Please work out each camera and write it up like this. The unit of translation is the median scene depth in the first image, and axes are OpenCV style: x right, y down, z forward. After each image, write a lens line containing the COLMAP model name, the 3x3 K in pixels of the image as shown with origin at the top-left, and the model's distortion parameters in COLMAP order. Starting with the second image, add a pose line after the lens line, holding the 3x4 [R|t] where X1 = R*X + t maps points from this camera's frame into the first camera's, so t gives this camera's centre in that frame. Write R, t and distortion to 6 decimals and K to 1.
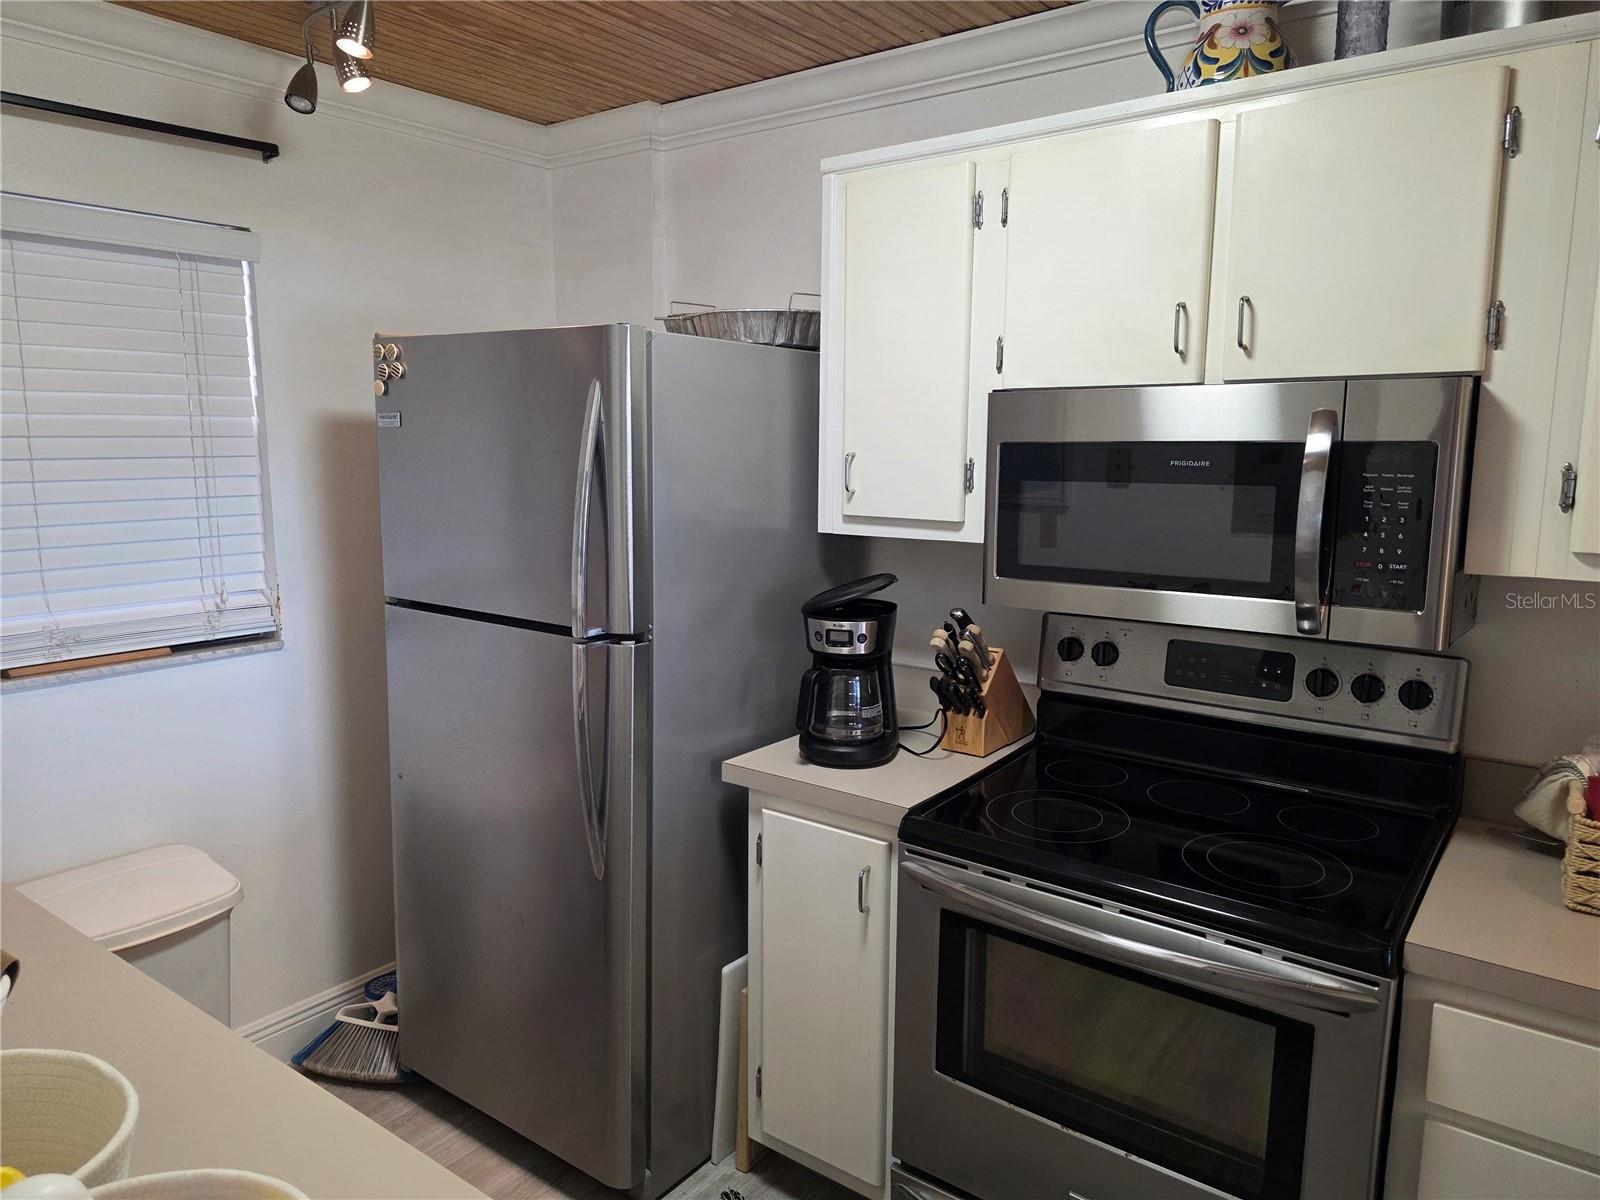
lens RADIAL K [[1071.2, 0, 795.4], [0, 1071.2, 601.3], [0, 0, 1]] dist [0.048962, -0.048770]
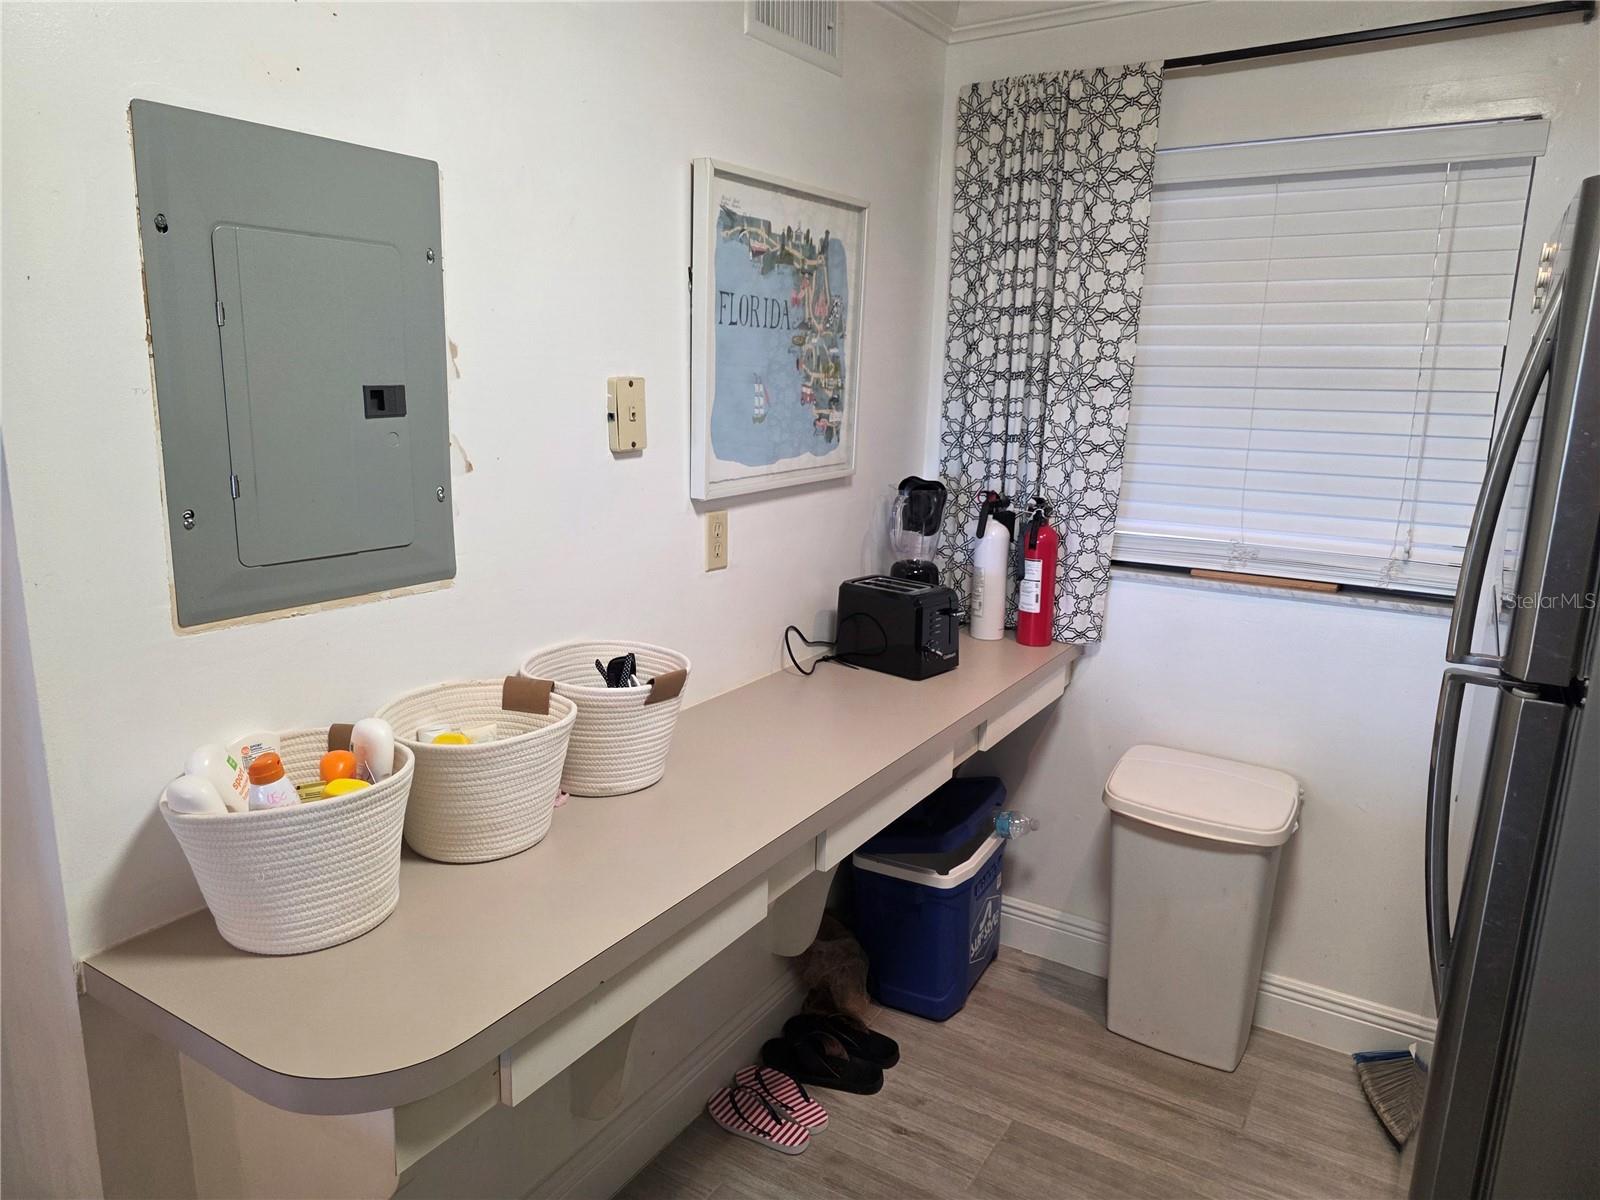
lens RADIAL K [[1071.2, 0, 794.8], [0, 1071.2, 595.3], [0, 0, 1]] dist [0.048962, -0.048770]
pose [[0.082038, 0.211900, -0.973842, 0.345306], [-0.165858, 0.966413, 0.196311, -0.060703], [0.982731, 0.145414, 0.114428, 0.415788]]
